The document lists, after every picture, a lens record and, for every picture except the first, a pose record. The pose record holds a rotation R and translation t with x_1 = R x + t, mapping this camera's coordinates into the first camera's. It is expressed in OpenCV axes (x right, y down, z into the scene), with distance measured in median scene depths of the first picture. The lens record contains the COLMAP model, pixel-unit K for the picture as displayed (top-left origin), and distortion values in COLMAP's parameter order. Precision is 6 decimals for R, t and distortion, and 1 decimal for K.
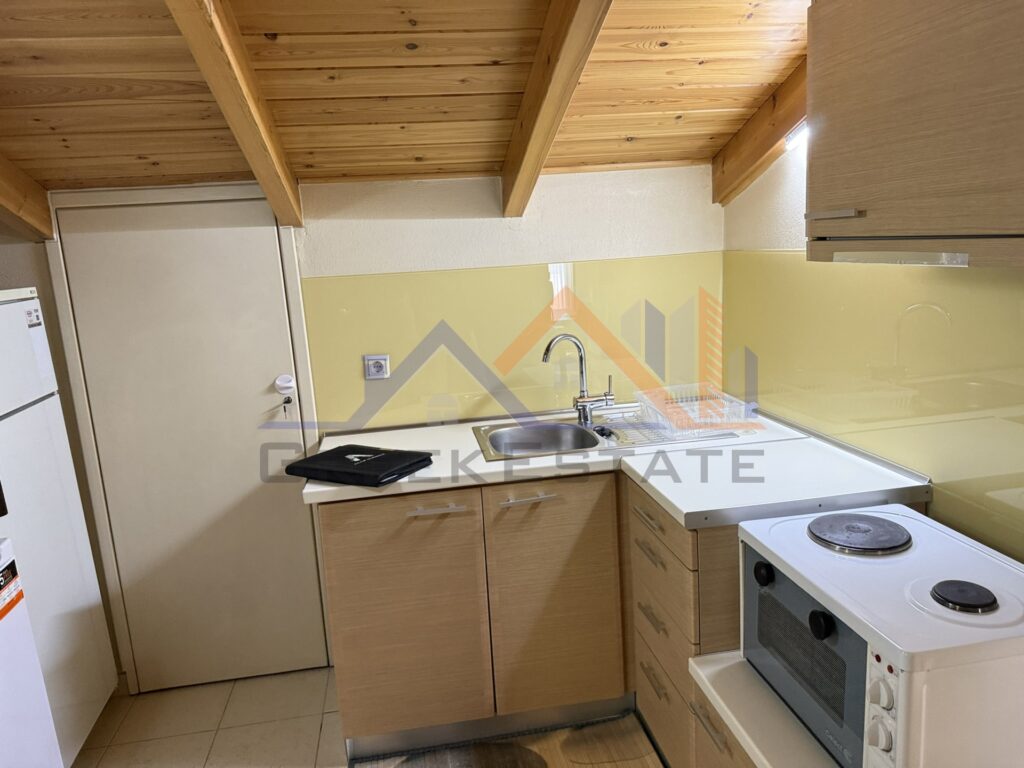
lens RADIAL K [[723.8, 0, 501.0], [0, 723.8, 377.0], [0, 0, 1]] dist [0.026046, -0.040720]
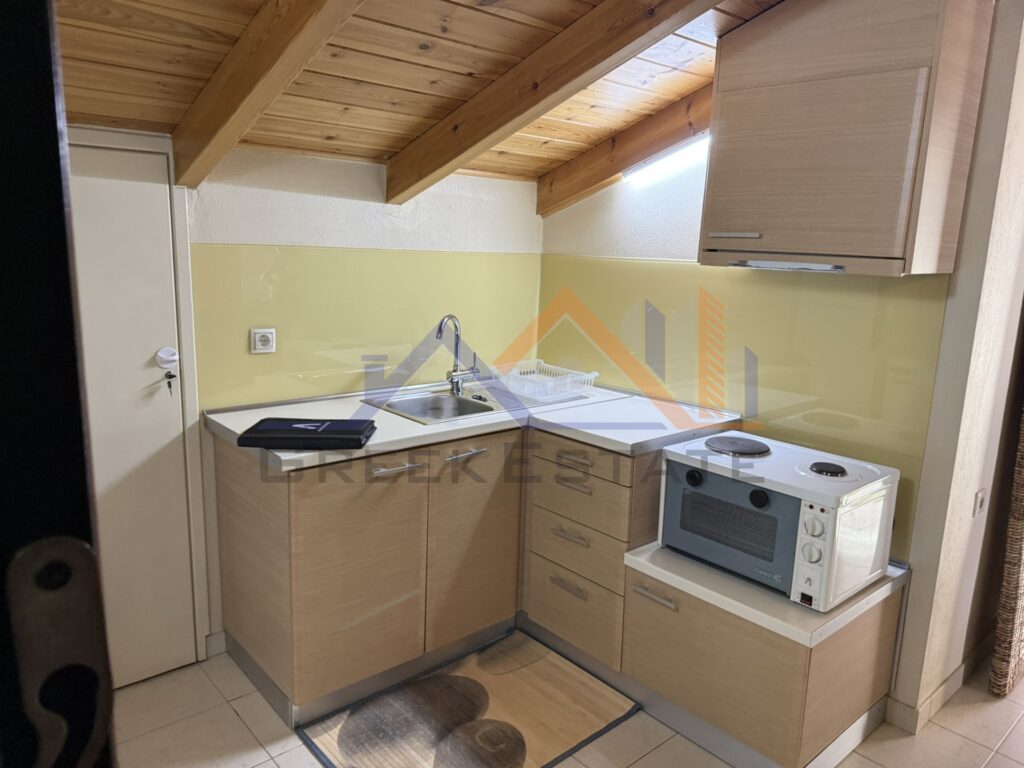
lens RADIAL K [[726.1, 0, 525.6], [0, 726.1, 379.0], [0, 0, 1]] dist [0.059053, -0.108947]
pose [[0.832925, -0.009121, 0.553311, -0.499675], [0.010662, 0.999943, 0.000433, 0.047797], [-0.553284, 0.005539, 0.832975, -0.020011]]
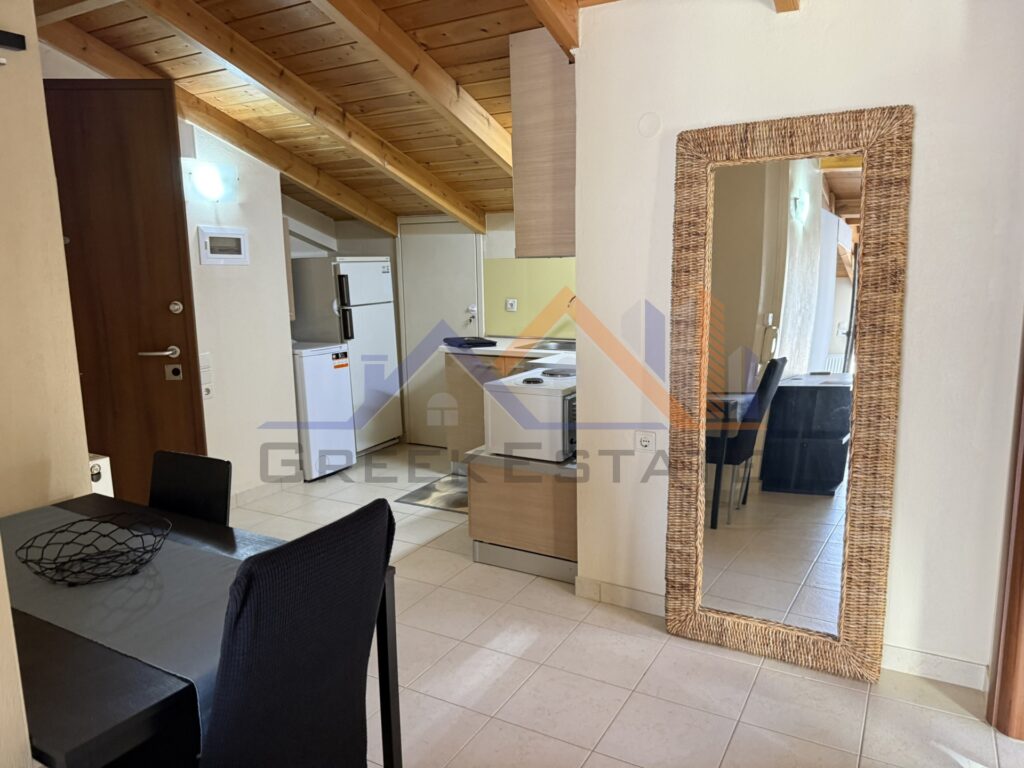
lens RADIAL K [[712.7, 0, 513.1], [0, 712.7, 377.7], [0, 0, 1]] dist [0.151040, -0.210508]
pose [[0.780141, 0.147403, -0.607990, 1.253388], [-0.143074, 0.988128, 0.055978, 0.085101], [0.609023, 0.043317, 0.791969, -0.655876]]
